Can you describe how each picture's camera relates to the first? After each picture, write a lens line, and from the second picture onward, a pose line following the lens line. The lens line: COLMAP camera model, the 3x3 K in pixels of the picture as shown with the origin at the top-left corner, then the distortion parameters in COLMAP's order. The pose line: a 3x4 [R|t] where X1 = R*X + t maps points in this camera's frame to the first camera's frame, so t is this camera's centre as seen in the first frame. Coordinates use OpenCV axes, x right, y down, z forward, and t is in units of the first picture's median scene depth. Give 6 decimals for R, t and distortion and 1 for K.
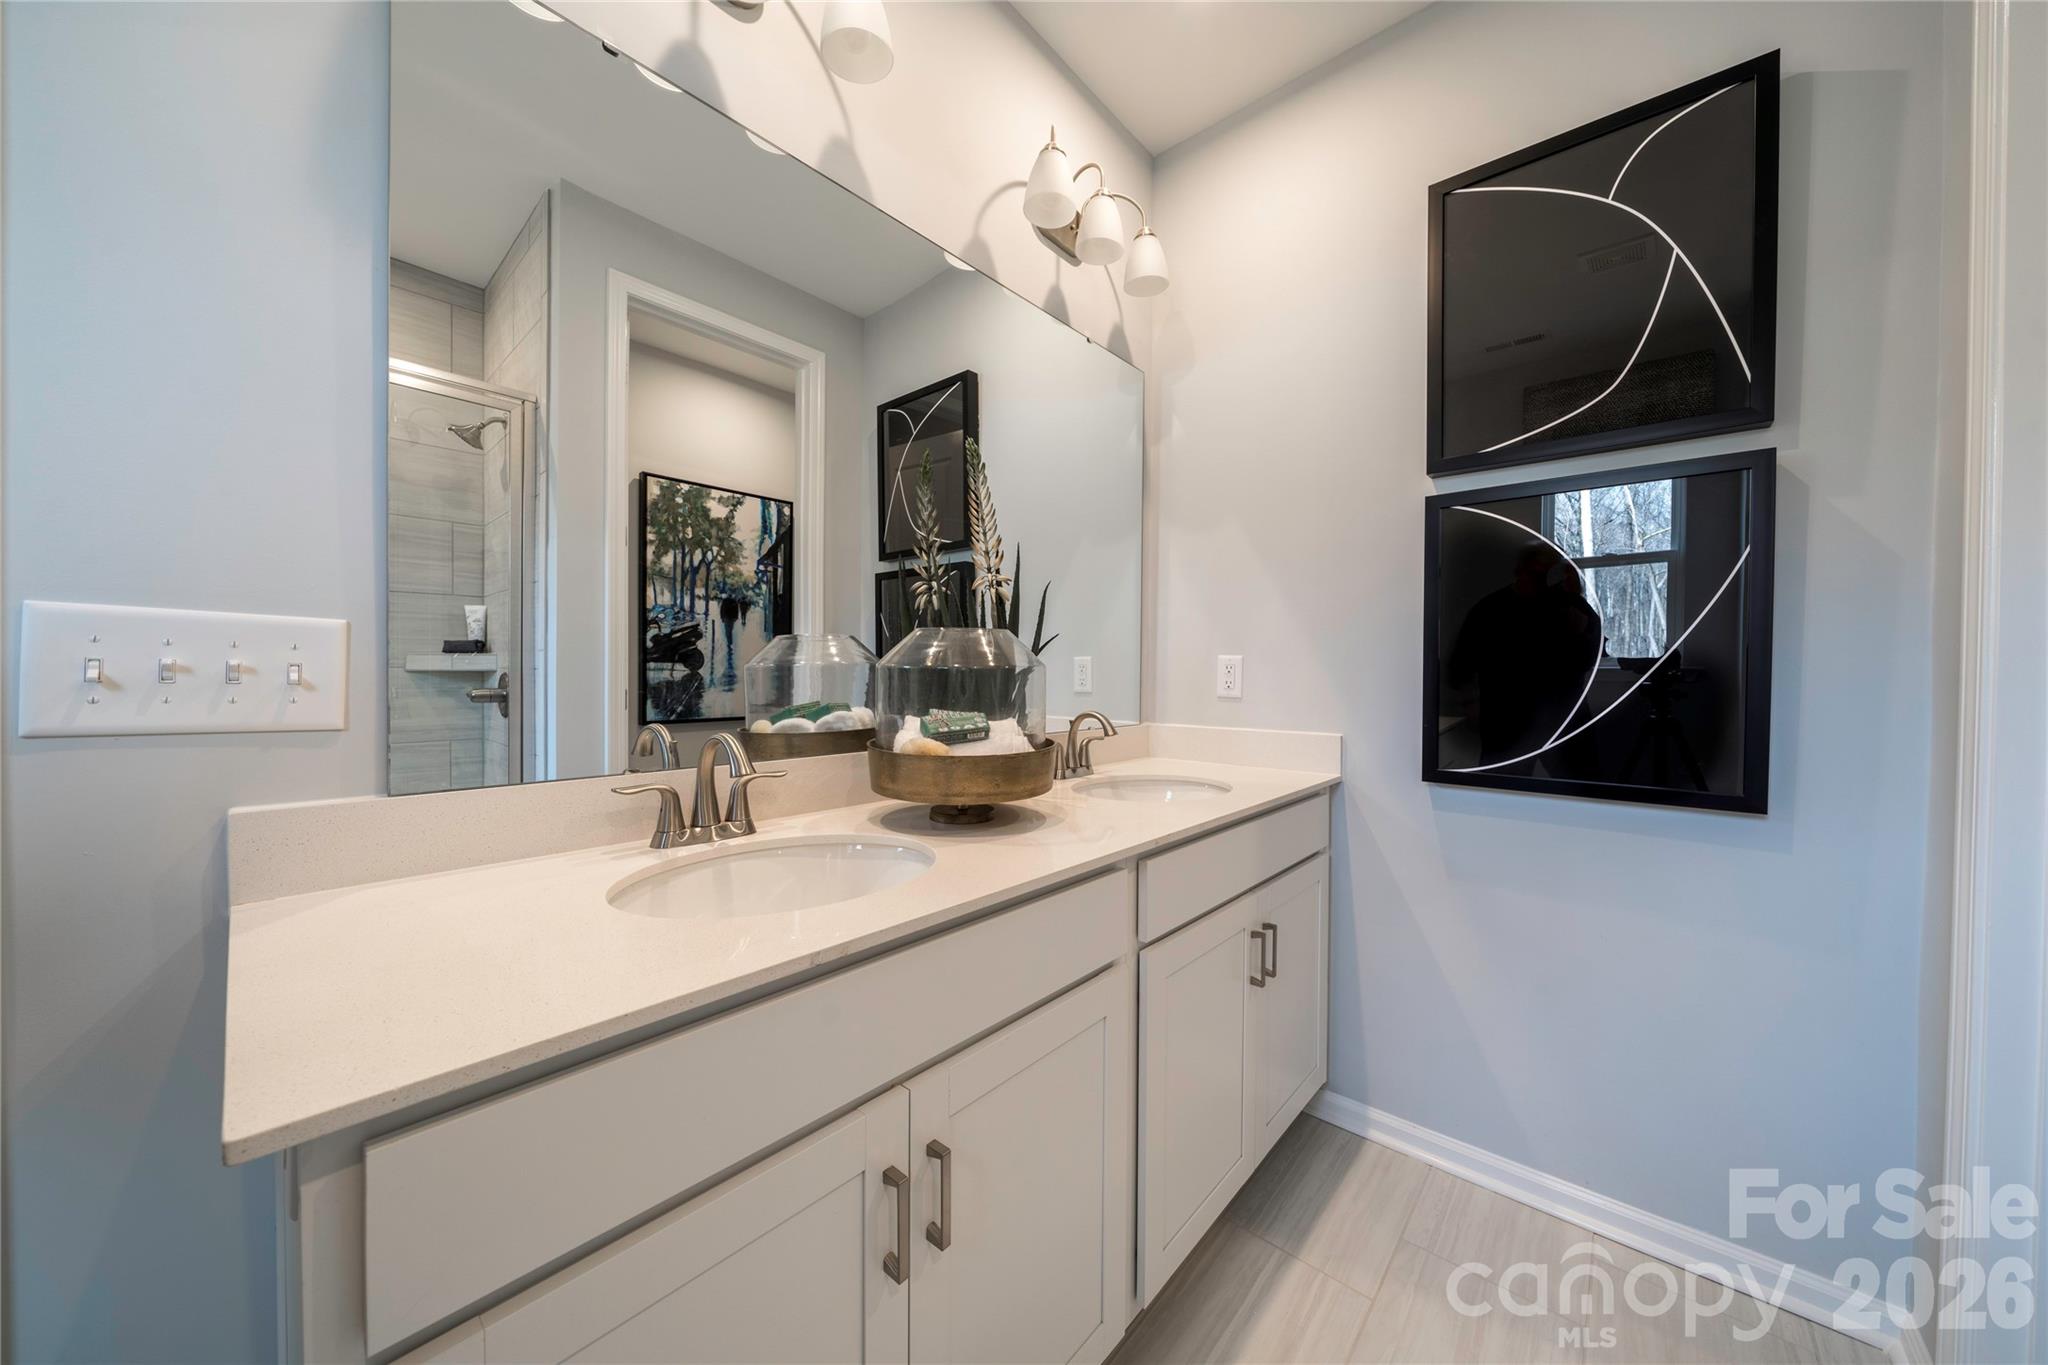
lens RADIAL K [[700.1, 0, 1024.7], [0, 700.1, 680.5], [0, 0, 1]] dist [-0.003459, -0.000765]
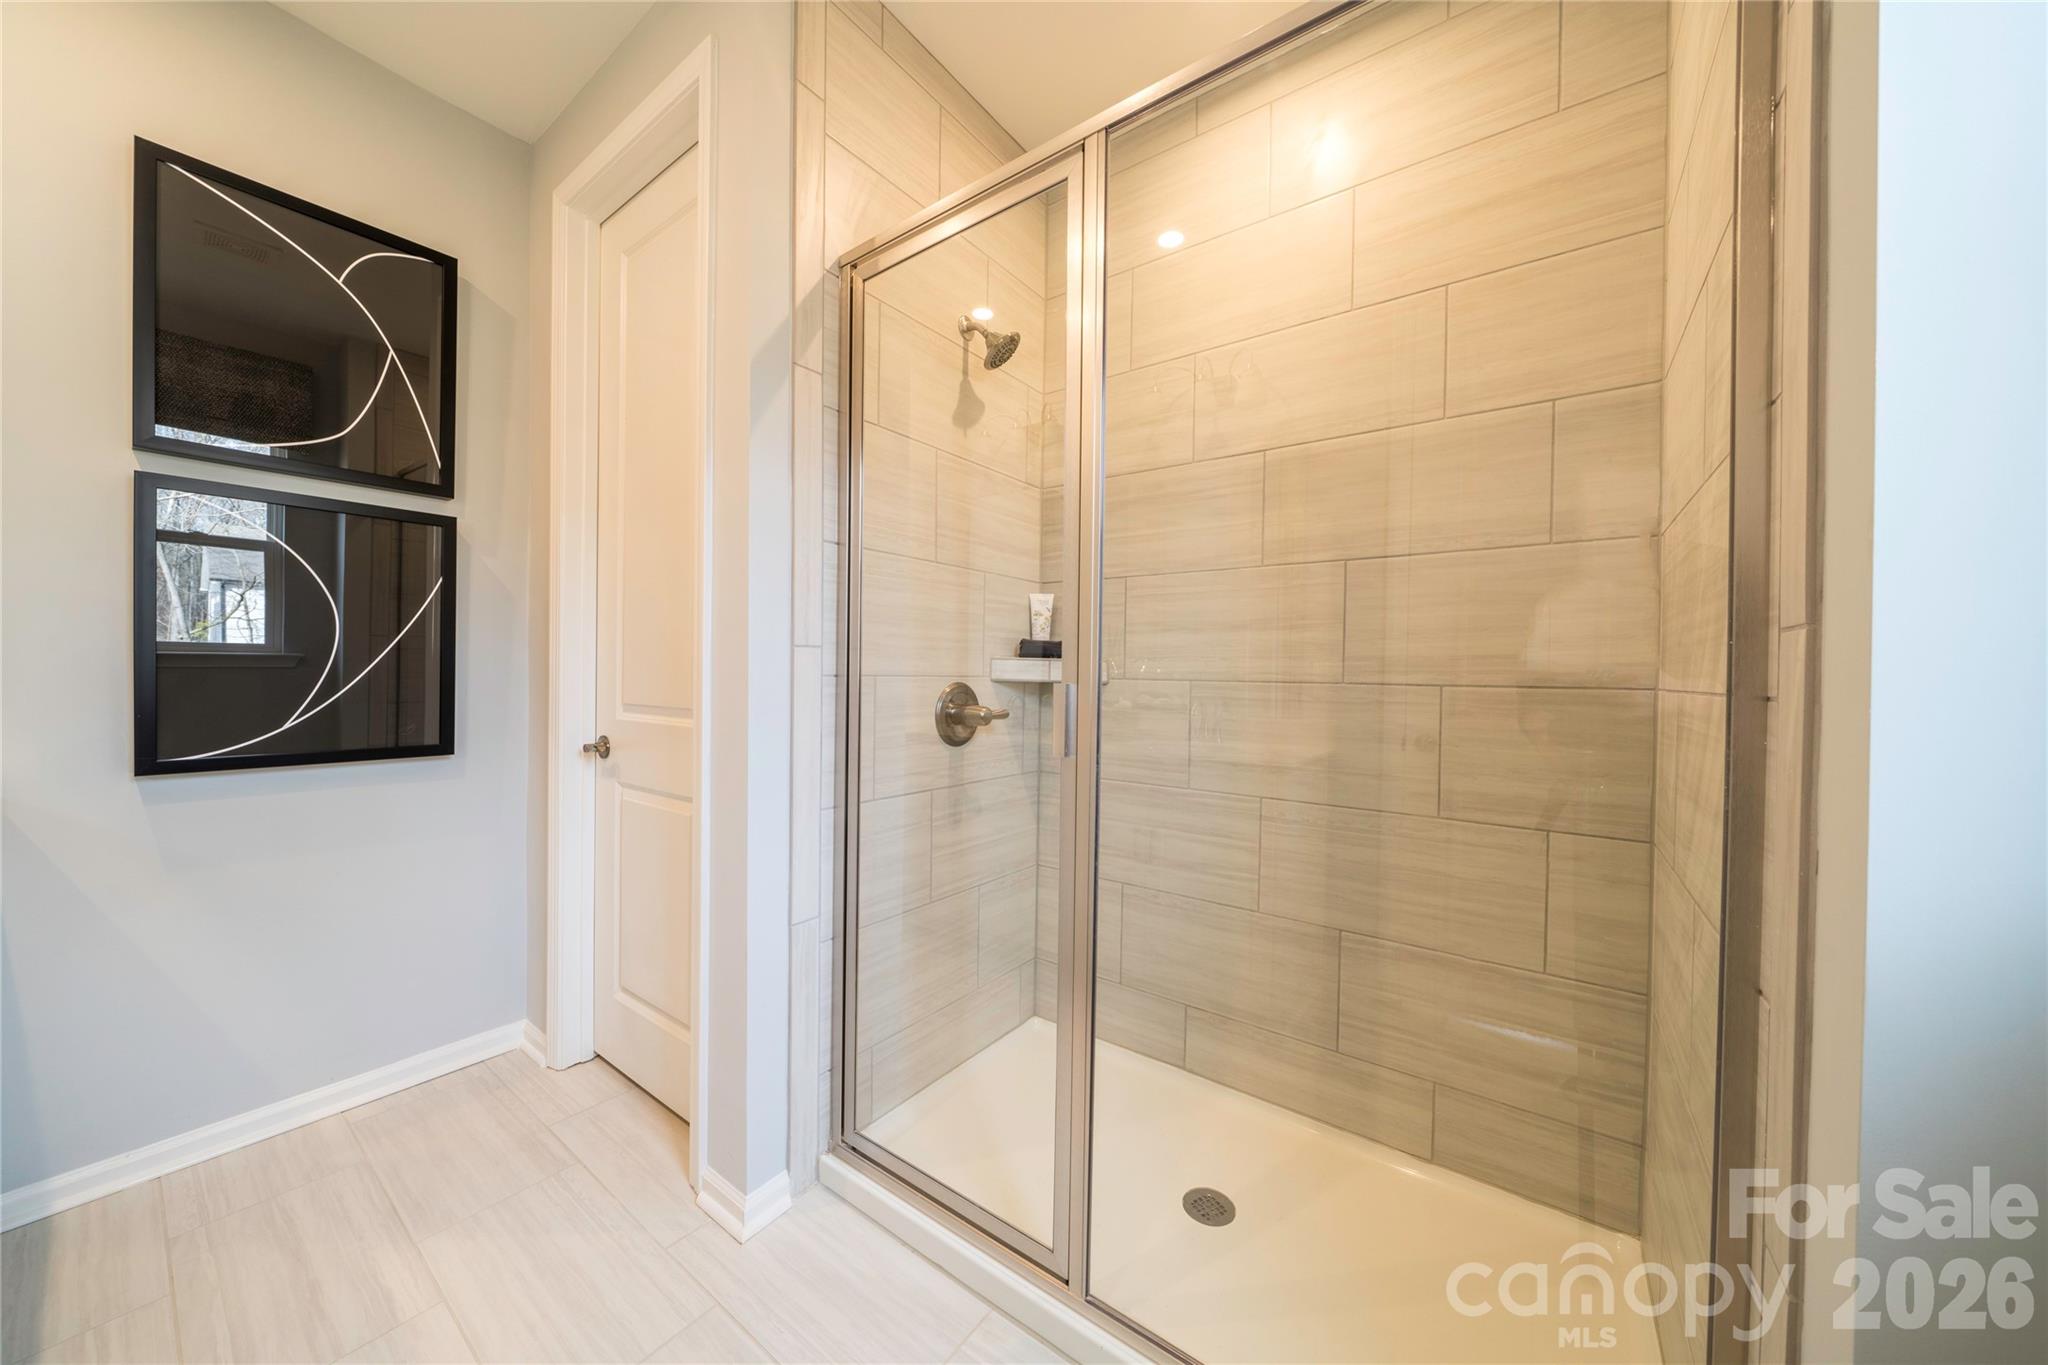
lens RADIAL K [[700.1, 0, 1025.0], [0, 700.1, 677.0], [0, 0, 1]] dist [-0.003459, -0.000765]
pose [[-0.079482, -0.018102, 0.996672, -0.507469], [0.000738, 0.999834, 0.018218, -0.004936], [-0.996836, 0.002183, -0.079456, -0.121629]]
